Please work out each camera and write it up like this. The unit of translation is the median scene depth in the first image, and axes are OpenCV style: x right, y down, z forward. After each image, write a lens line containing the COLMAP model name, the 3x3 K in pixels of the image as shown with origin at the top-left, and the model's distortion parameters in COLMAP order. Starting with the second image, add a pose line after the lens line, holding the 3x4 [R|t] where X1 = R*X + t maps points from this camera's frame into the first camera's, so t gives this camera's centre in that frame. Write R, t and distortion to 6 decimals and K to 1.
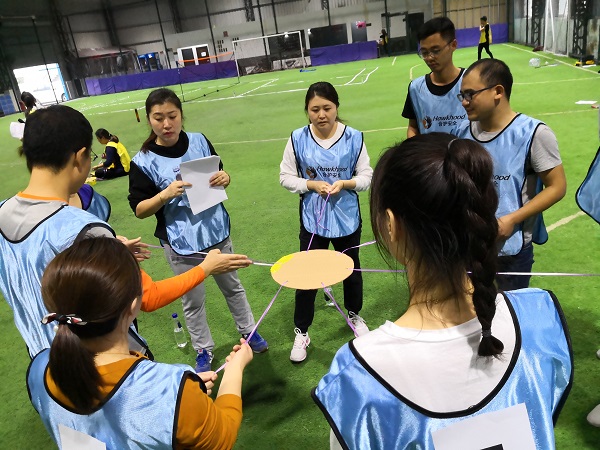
lens RADIAL K [[488.1, 0, 300.4], [0, 488.1, 236.1], [0, 0, 1]] dist [-0.003890, -0.000684]
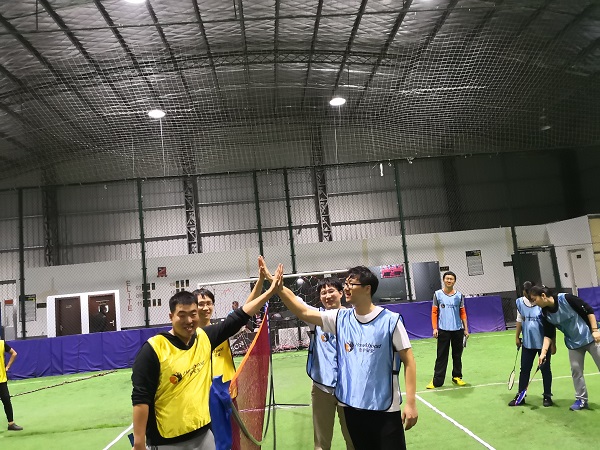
lens RADIAL K [[488.1, 0, 300.4], [0, 488.1, 236.1], [0, 0, 1]] dist [-0.003890, -0.000684]
pose [[0.961709, 0.072580, 0.264289, -0.143985], [0.067105, 0.872592, -0.483819, -0.188042], [-0.265732, 0.483028, 0.834308, 0.506777]]
